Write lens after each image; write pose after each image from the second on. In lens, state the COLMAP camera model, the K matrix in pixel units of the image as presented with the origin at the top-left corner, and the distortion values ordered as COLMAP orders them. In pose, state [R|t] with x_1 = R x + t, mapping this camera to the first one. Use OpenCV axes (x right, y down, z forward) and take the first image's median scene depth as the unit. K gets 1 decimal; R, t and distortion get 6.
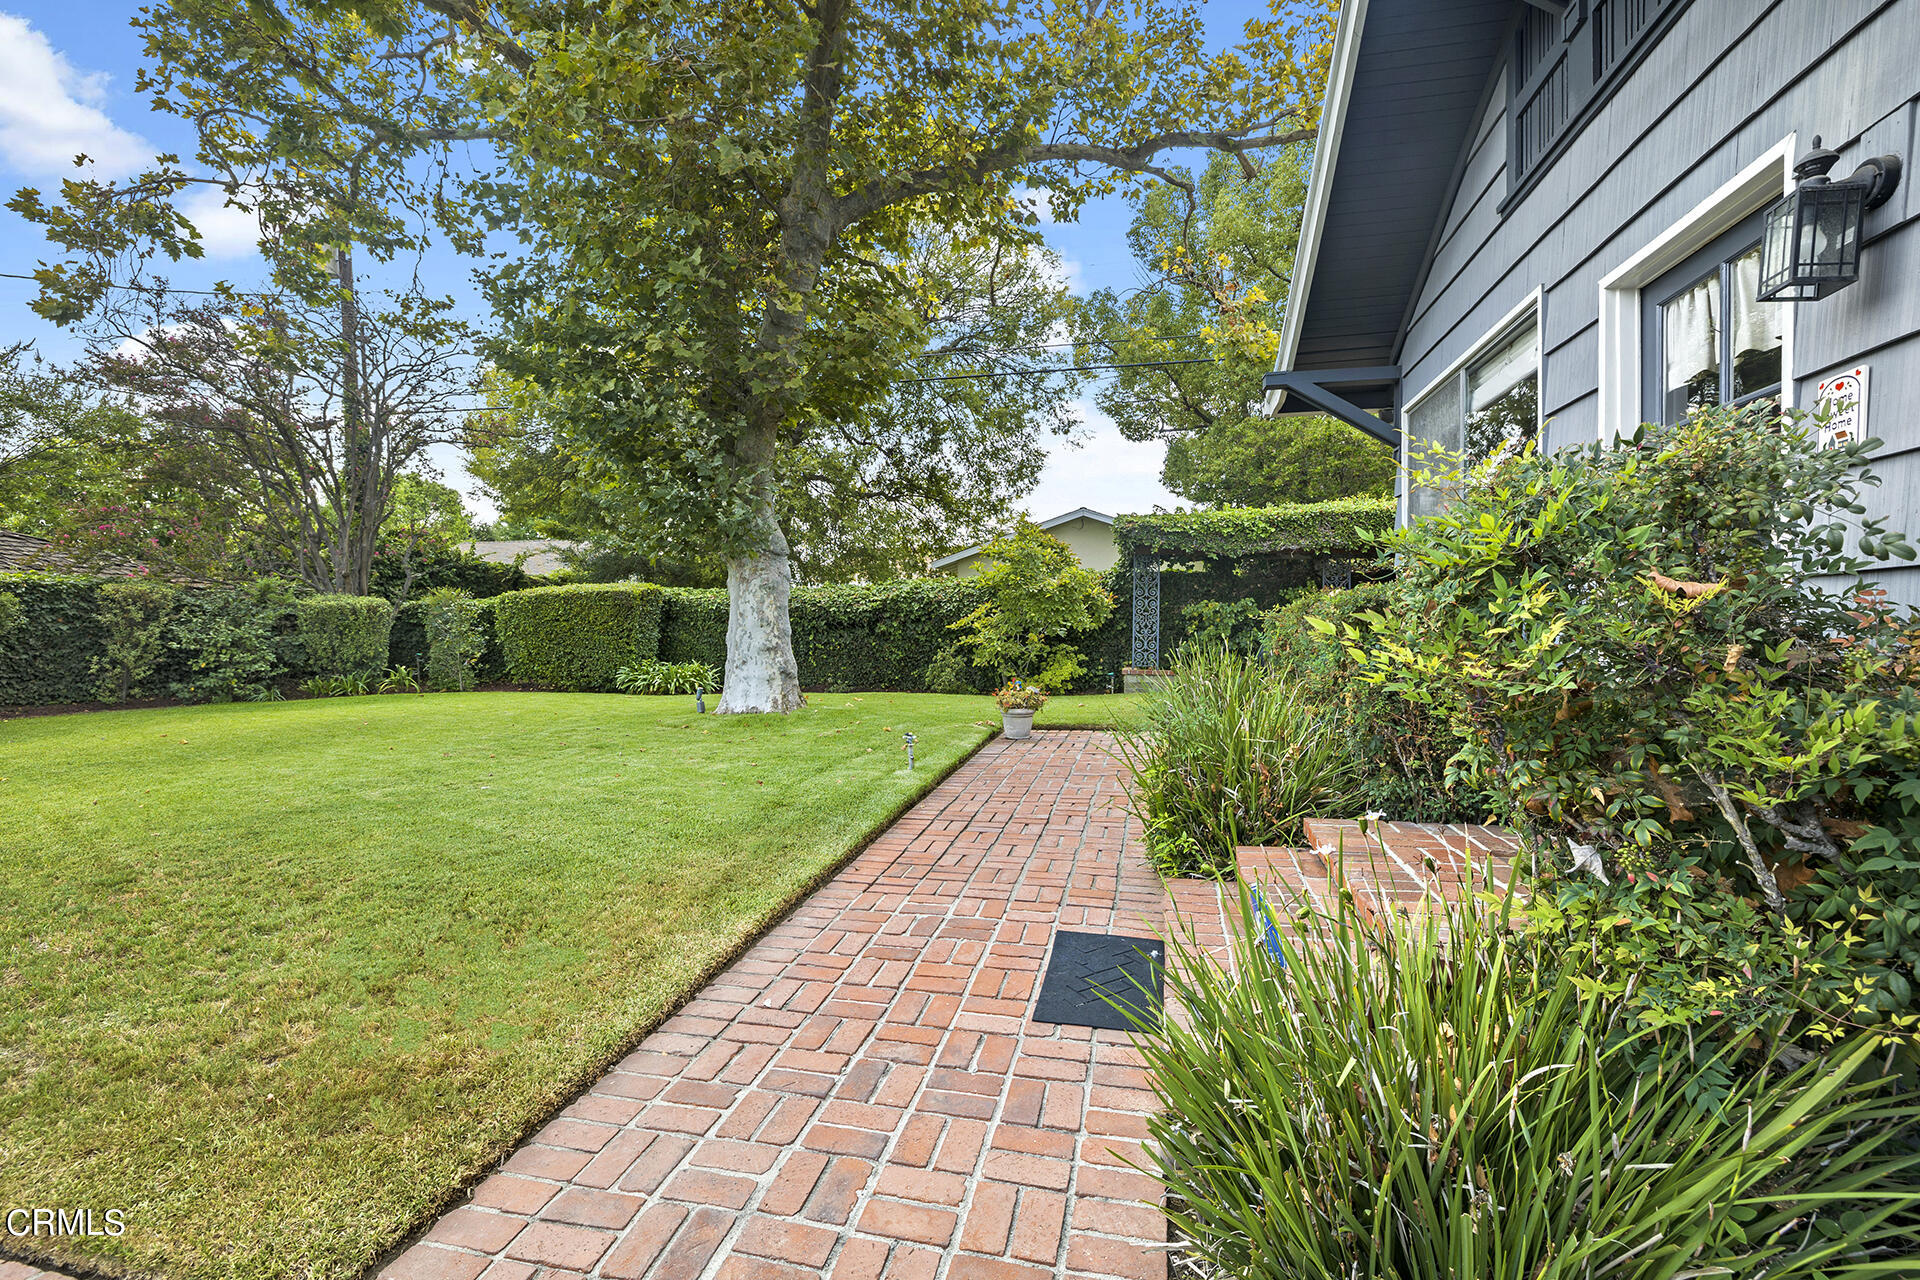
lens RADIAL K [[840.6, 0, 970.7], [0, 840.6, 609.6], [0, 0, 1]] dist [-0.052780, 0.024695]
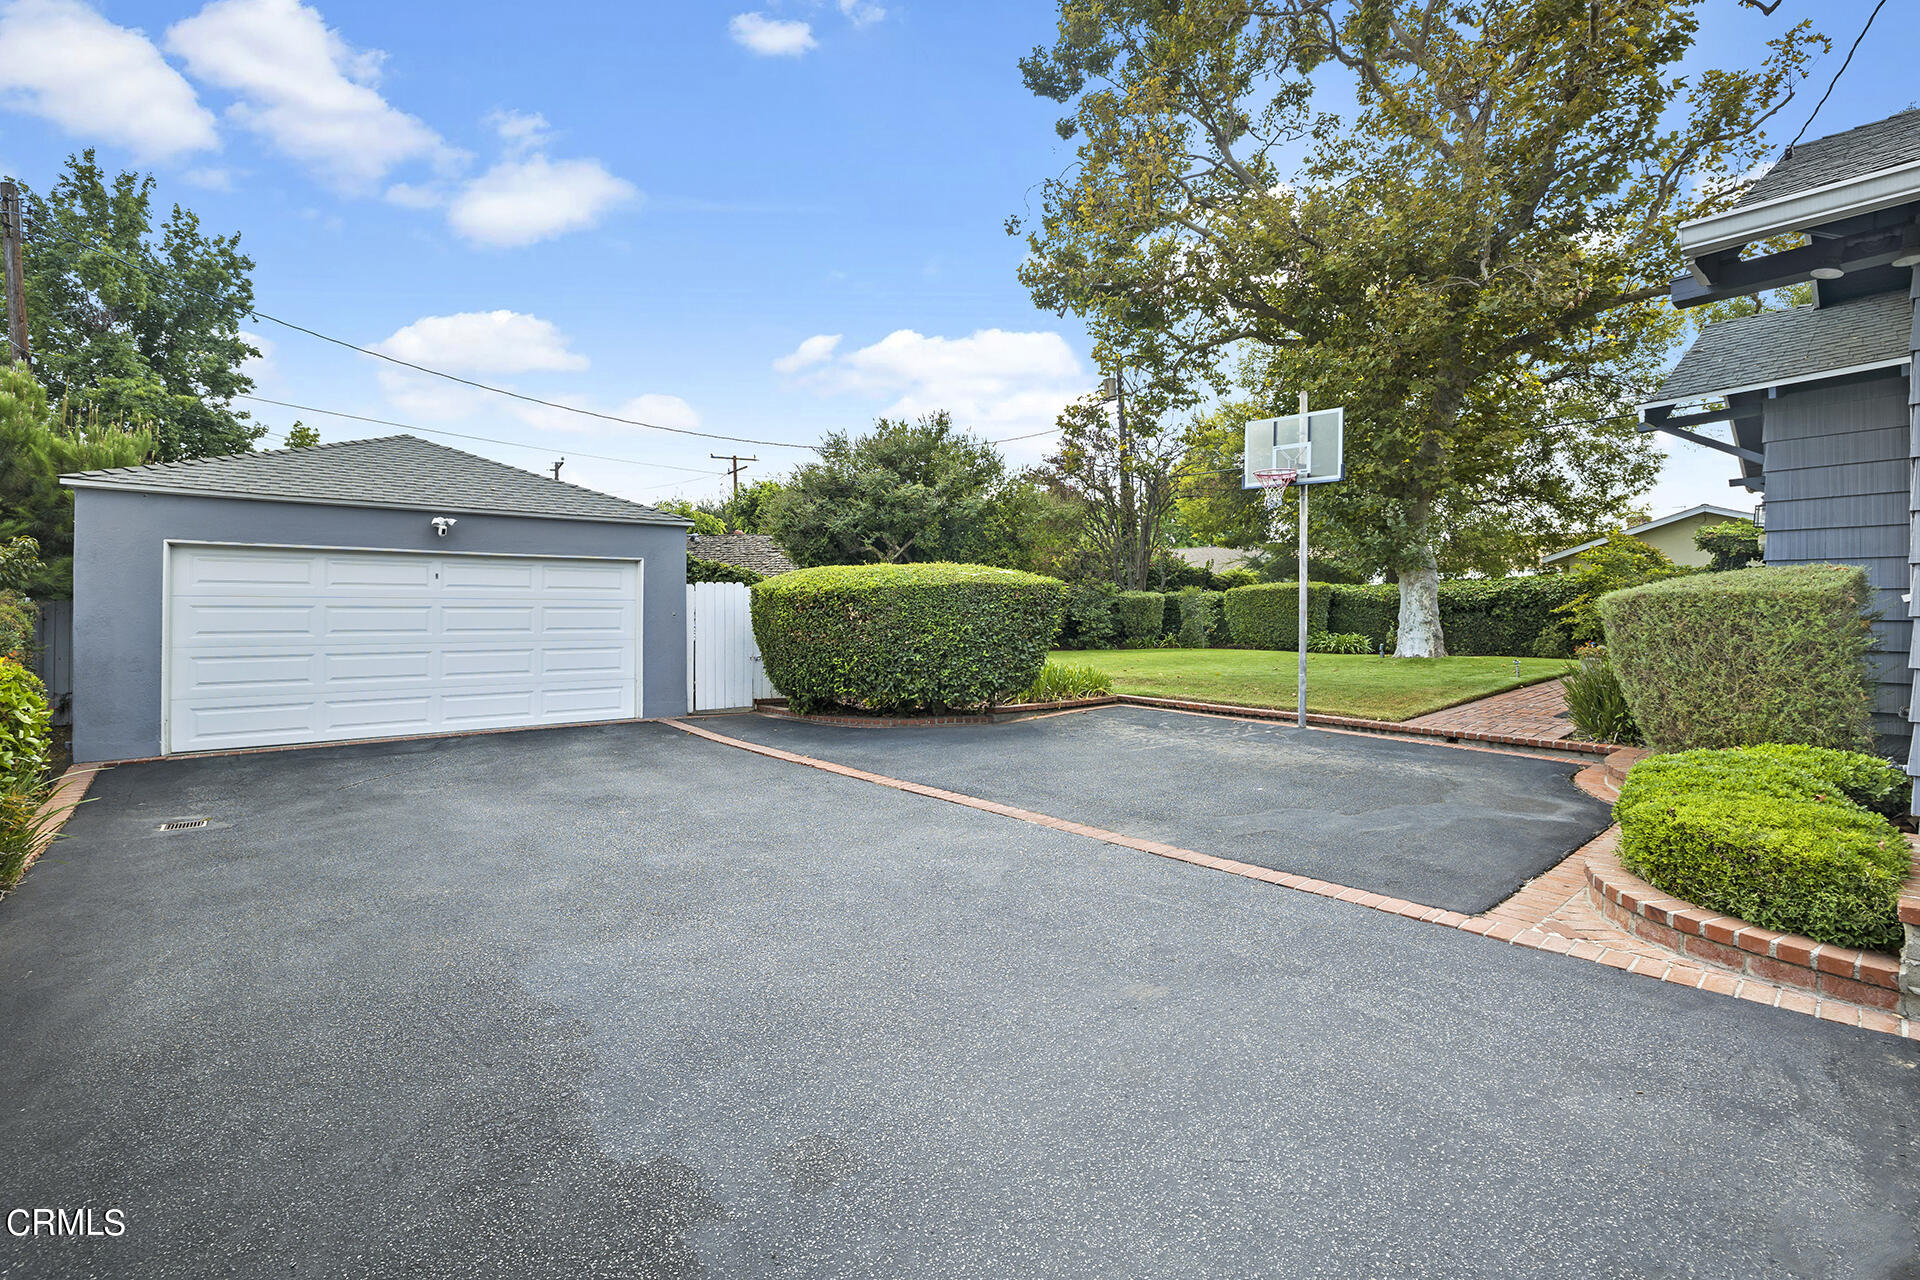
lens RADIAL K [[840.6, 0, 970.7], [0, 840.6, 609.6], [0, 0, 1]] dist [-0.052780, 0.024695]
pose [[0.787427, 0.003953, -0.616396, 0.050697], [0.006669, 0.999866, 0.014932, -0.007935], [0.616372, -0.015869, 0.787295, -0.606466]]
